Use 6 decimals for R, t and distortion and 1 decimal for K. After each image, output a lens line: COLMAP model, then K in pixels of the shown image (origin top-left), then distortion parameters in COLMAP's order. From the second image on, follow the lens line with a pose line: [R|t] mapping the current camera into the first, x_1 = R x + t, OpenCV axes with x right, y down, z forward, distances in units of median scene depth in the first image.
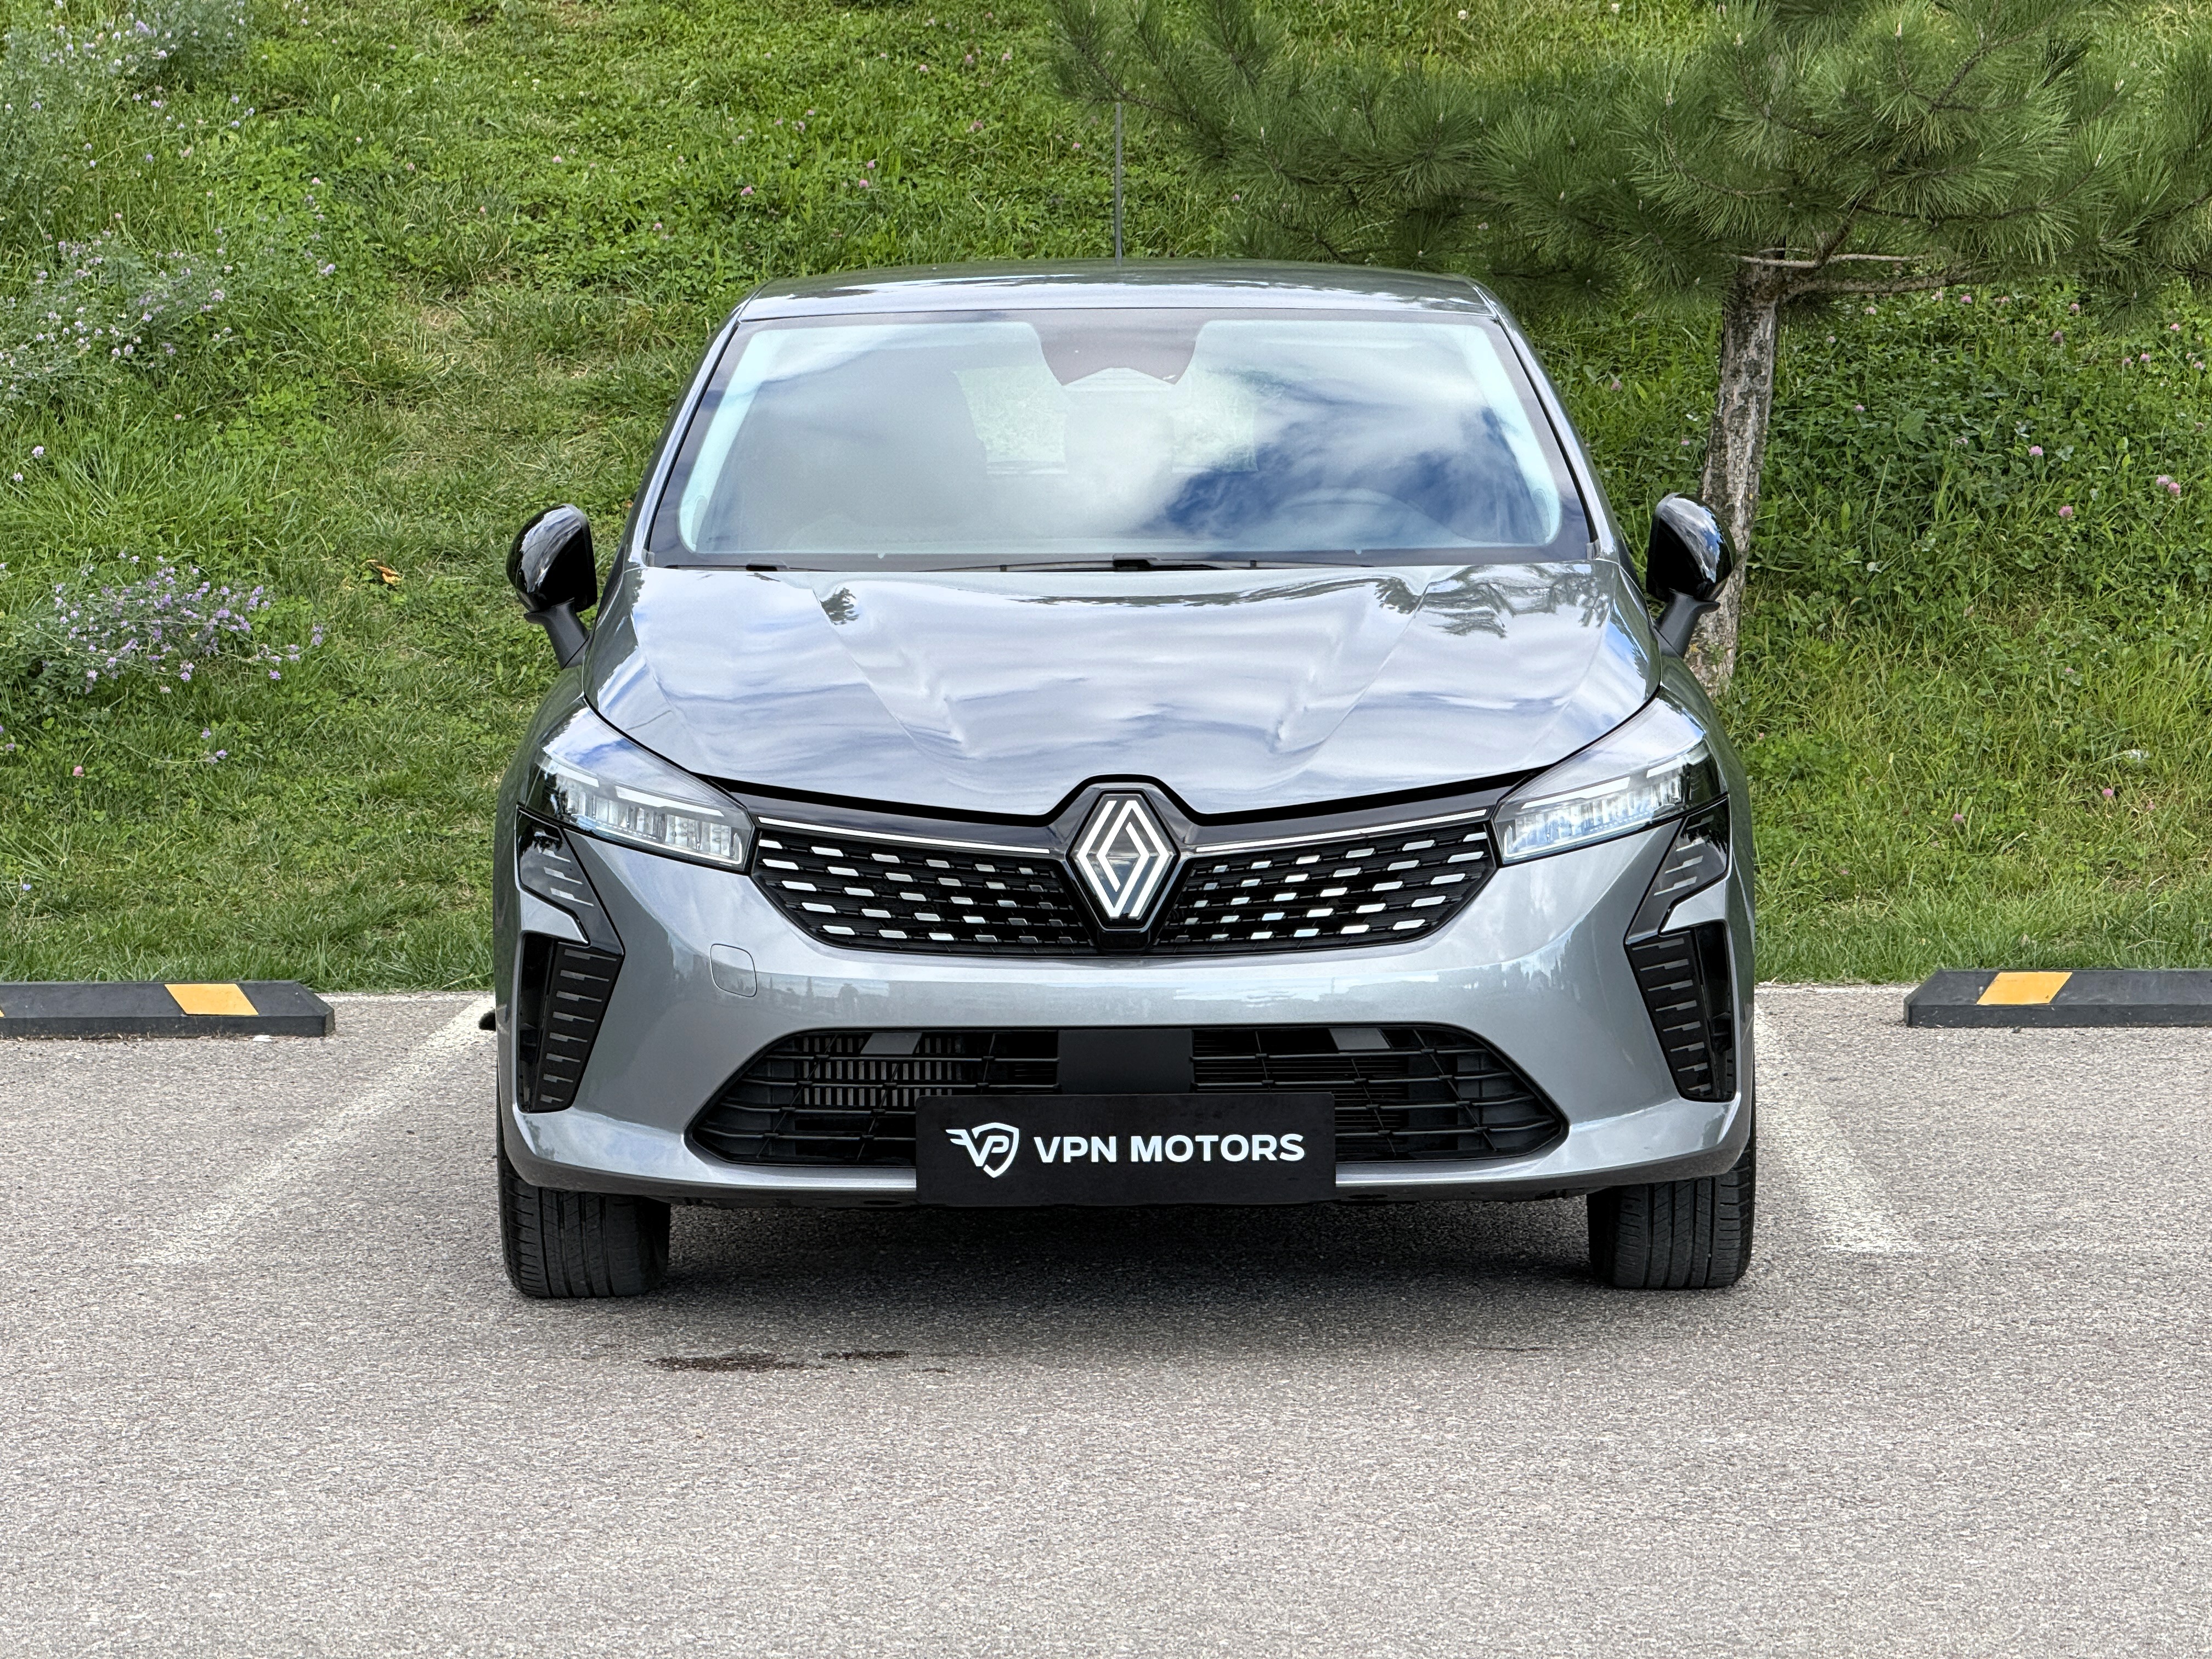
lens RADIAL K [[6969.0, 0, 1106.0], [0, 6969.0, 829.5], [0, 0, 1]] dist [0.183550, 0.910587]
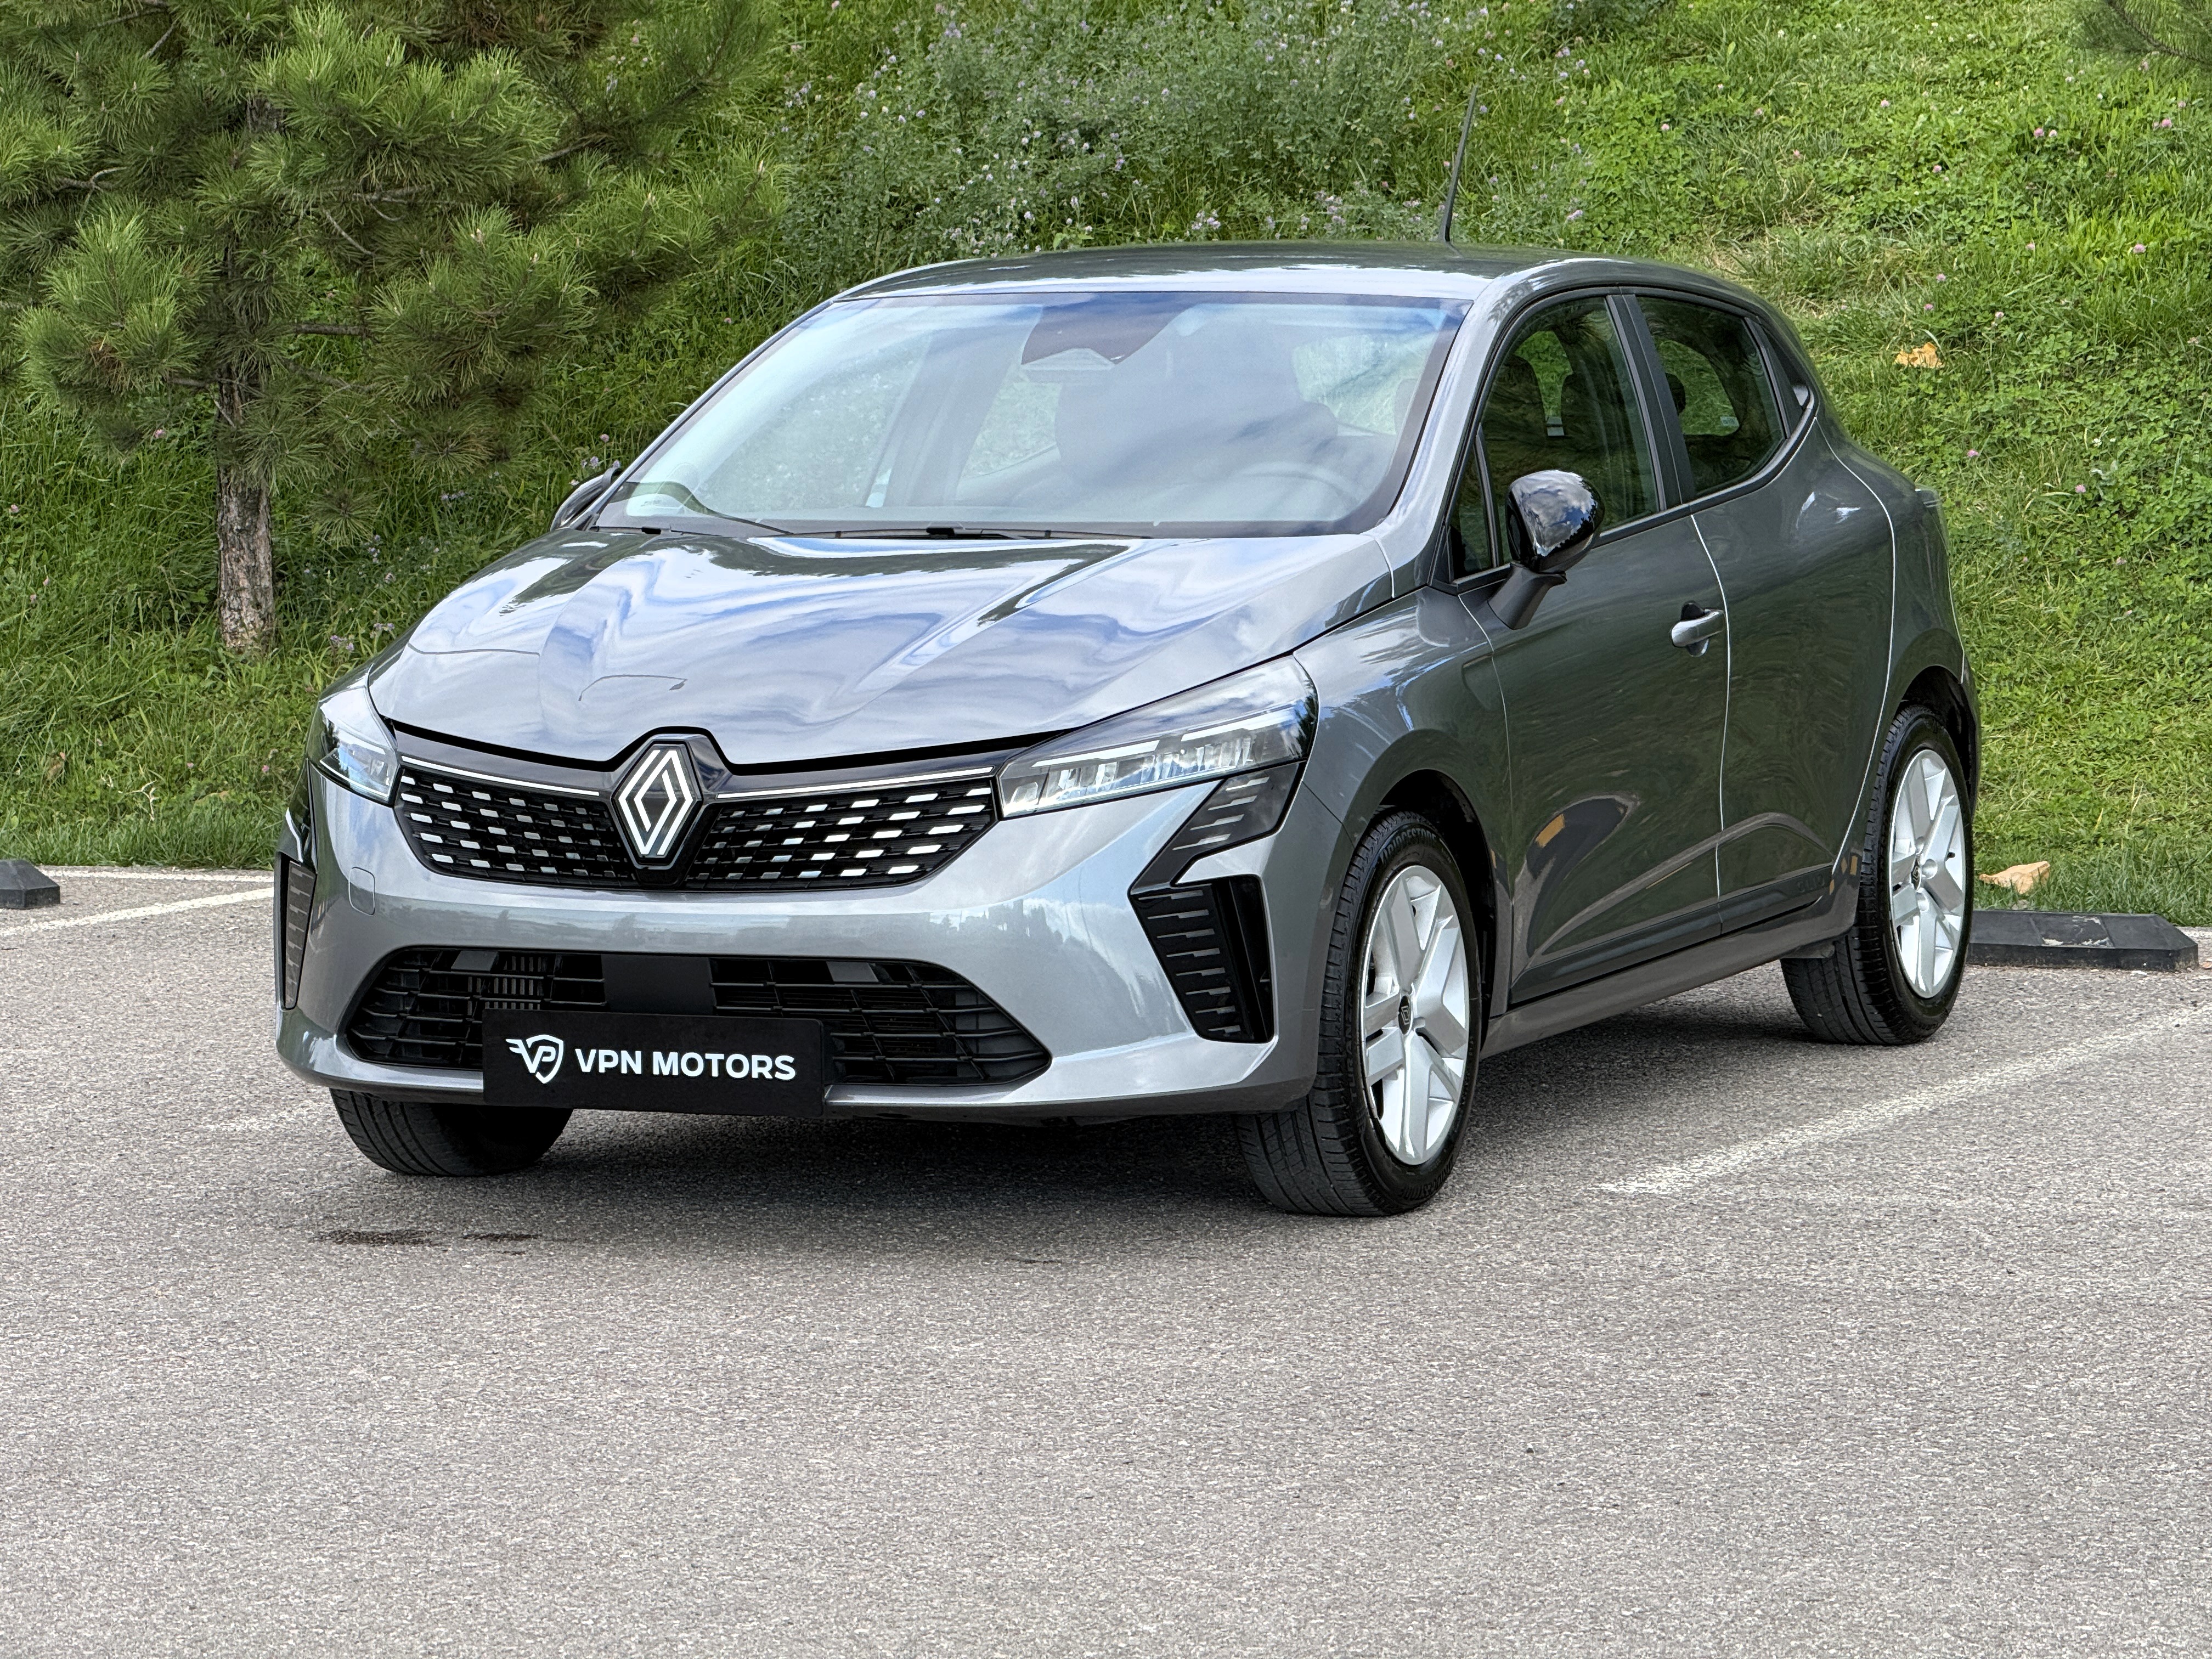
lens RADIAL K [[6969.0, 0, 1106.0], [0, 6969.0, 829.5], [0, 0, 1]] dist [0.183550, 0.910587]
pose [[0.928109, 0.030096, -0.371089, 0.481626], [-0.024453, 0.999503, 0.019904, -0.015393], [0.371504, -0.009399, 0.928384, -0.008158]]
